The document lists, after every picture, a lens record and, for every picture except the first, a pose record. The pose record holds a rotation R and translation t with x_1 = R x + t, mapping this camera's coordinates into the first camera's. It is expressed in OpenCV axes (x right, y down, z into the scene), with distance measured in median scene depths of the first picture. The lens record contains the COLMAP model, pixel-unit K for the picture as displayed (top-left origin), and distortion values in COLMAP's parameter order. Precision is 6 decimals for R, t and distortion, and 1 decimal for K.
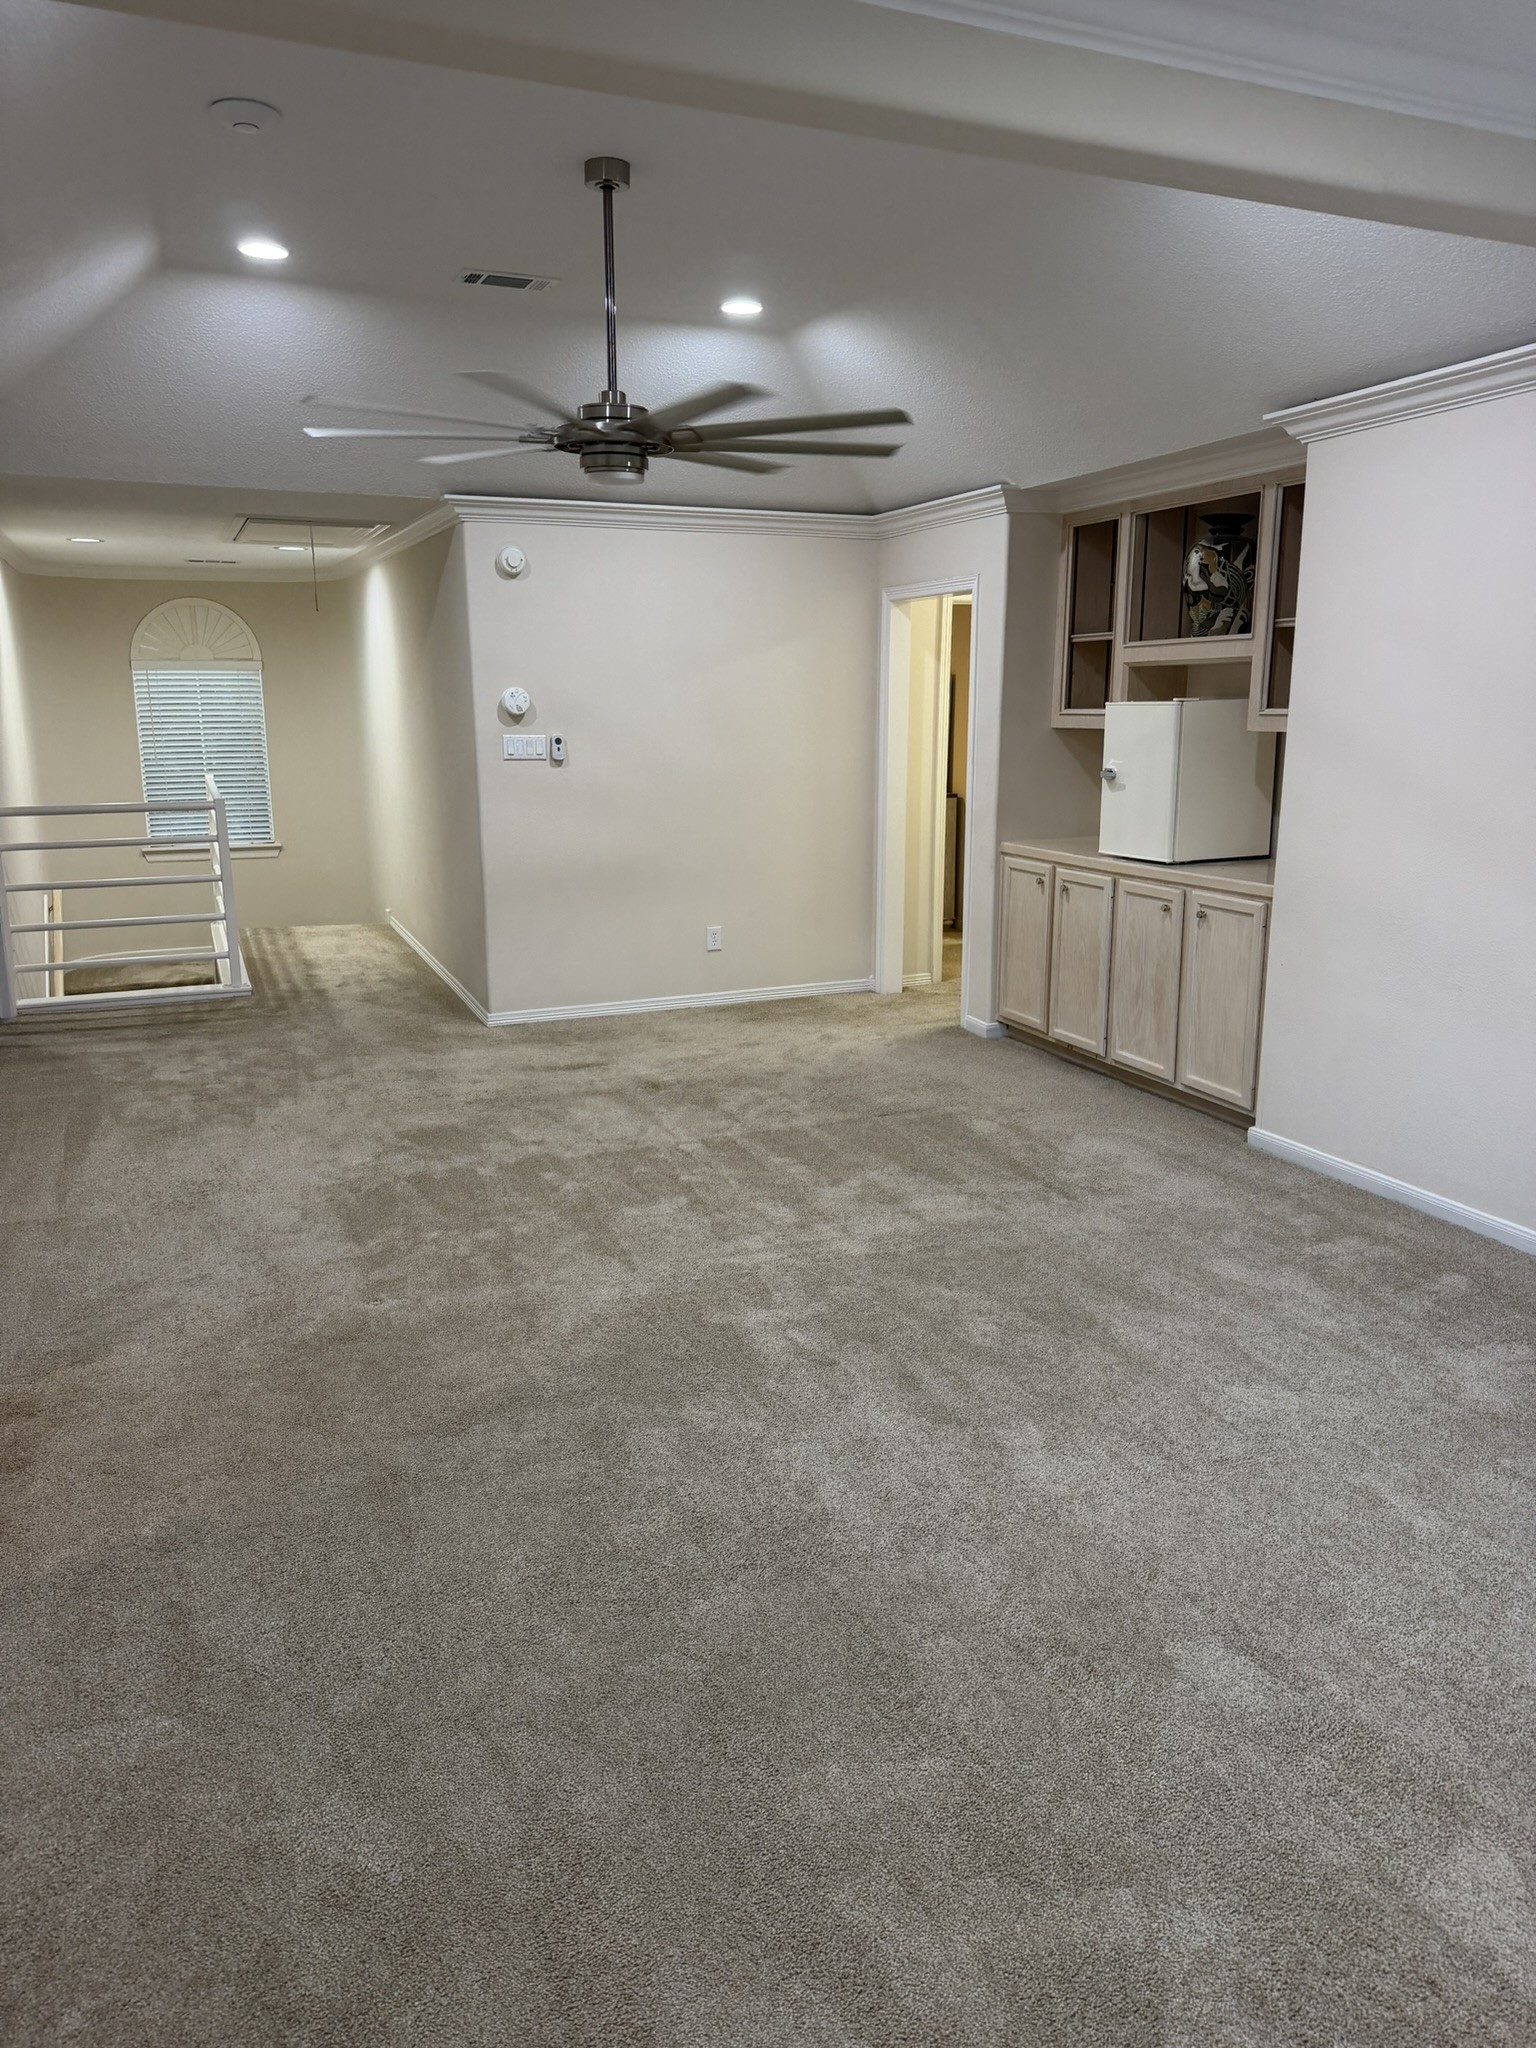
lens RADIAL K [[1447.9, 0, 788.6], [0, 1447.9, 1023.7], [0, 0, 1]] dist [0.023376, -0.064714]
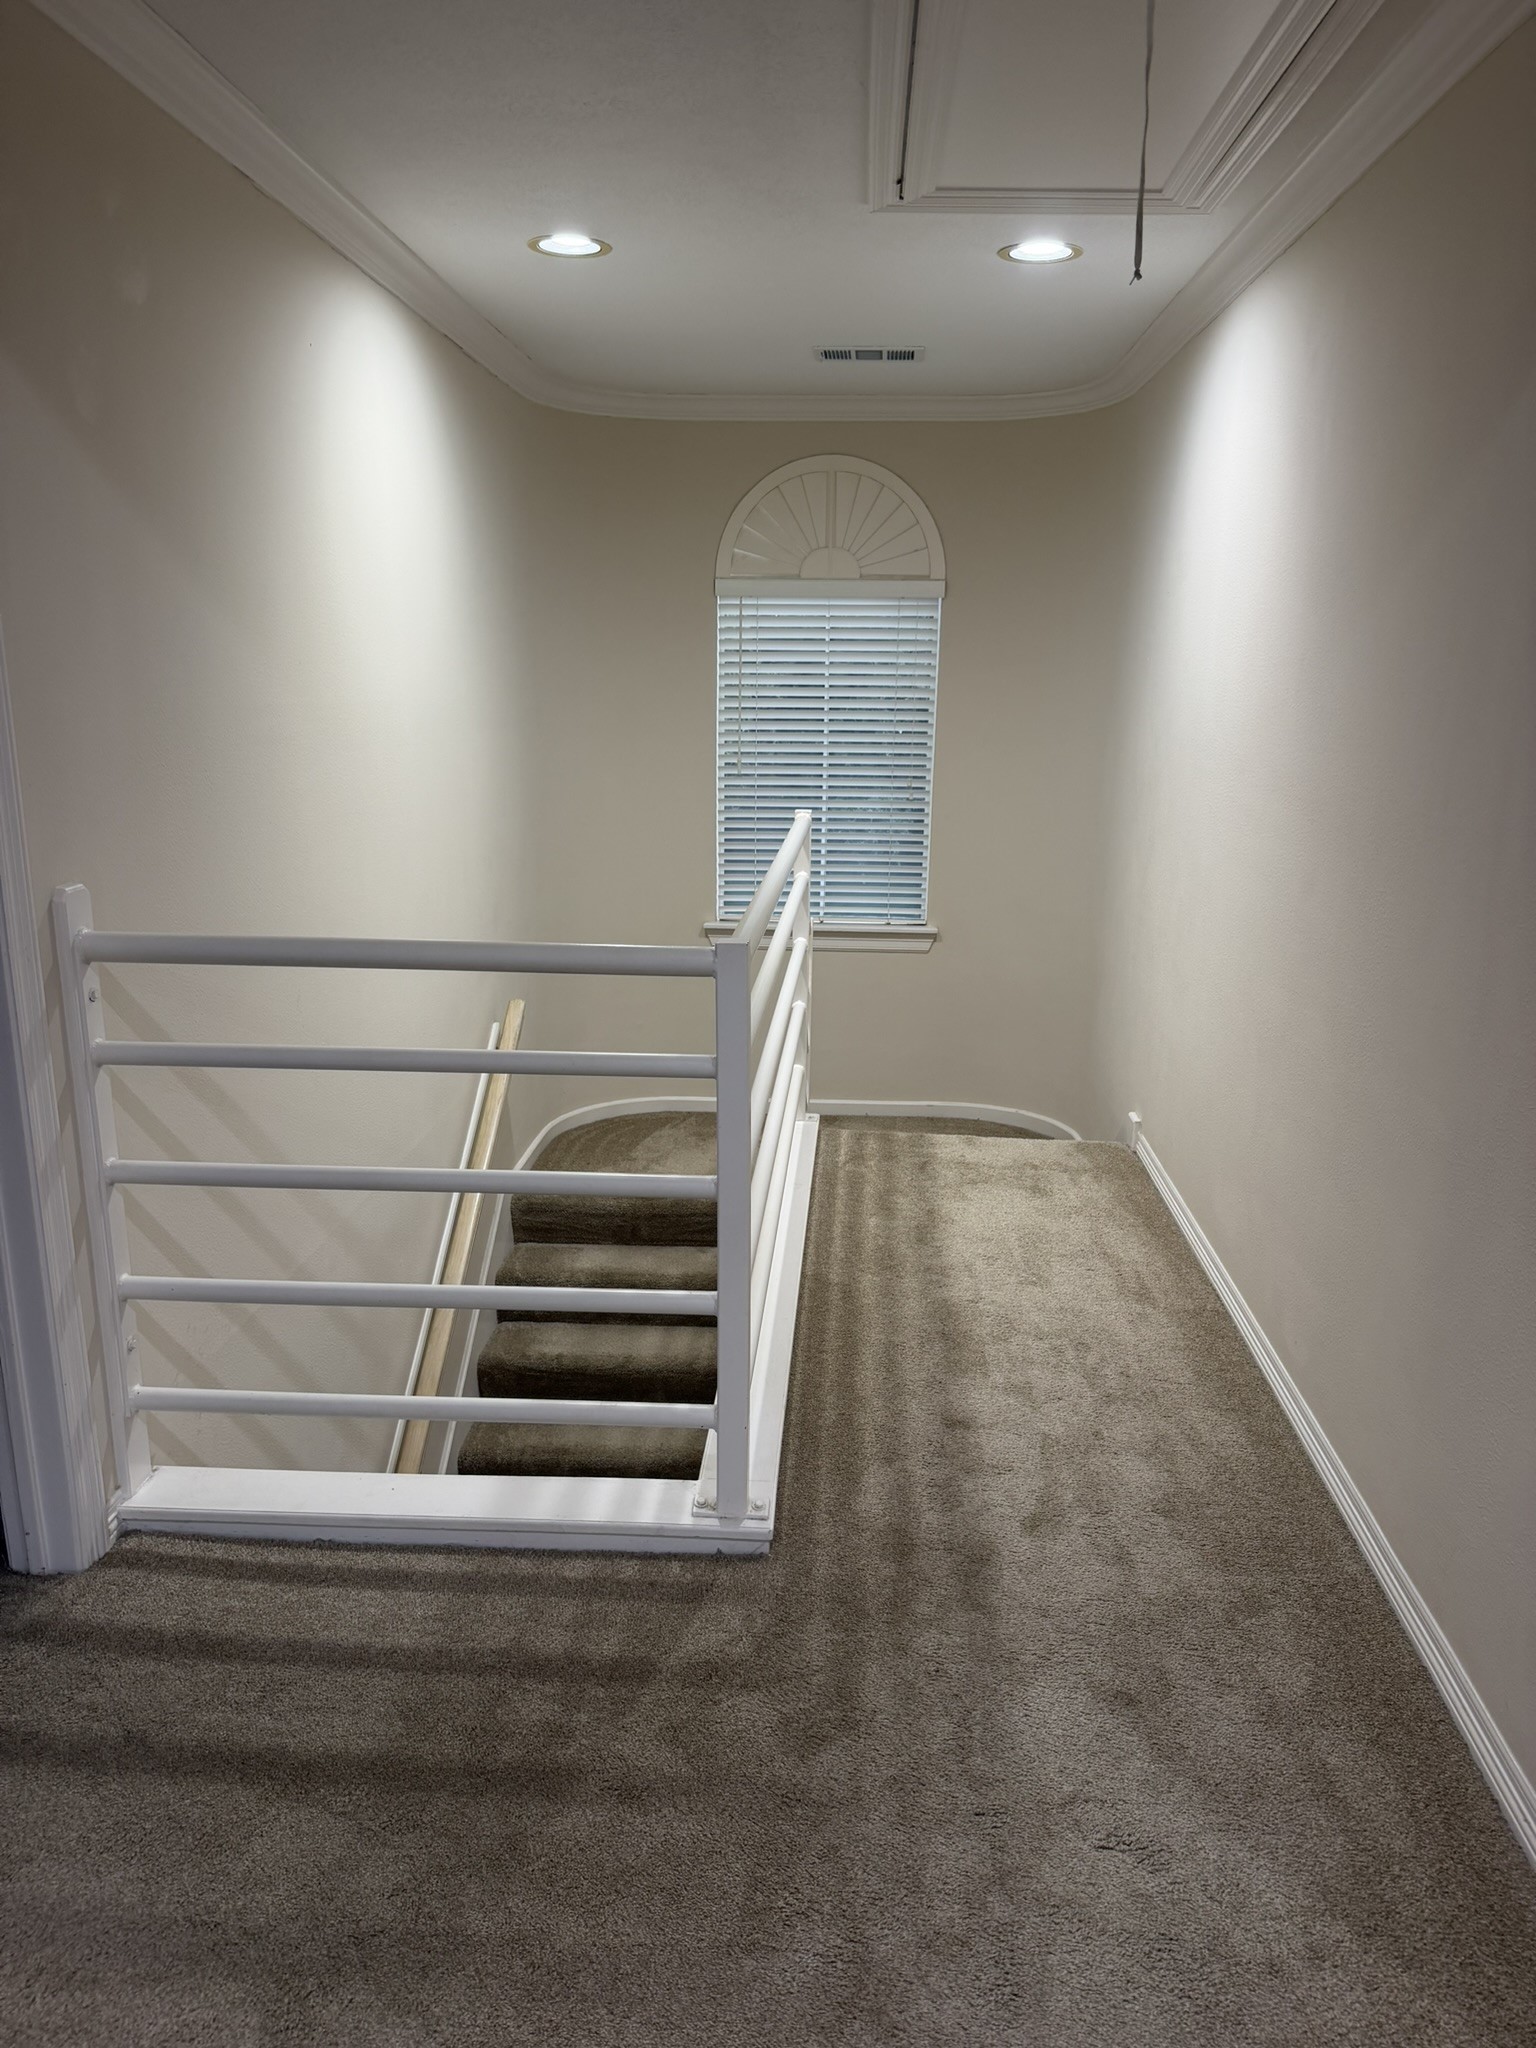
lens RADIAL K [[1447.9, 0, 768.0], [0, 1447.9, 1042.5], [0, 0, 1]] dist [0.023376, -0.064714]
pose [[0.894703, 0.131981, -0.426717, -0.184544], [-0.123937, 0.991190, 0.046709, -0.108118], [0.429122, 0.011095, 0.903178, 0.526412]]
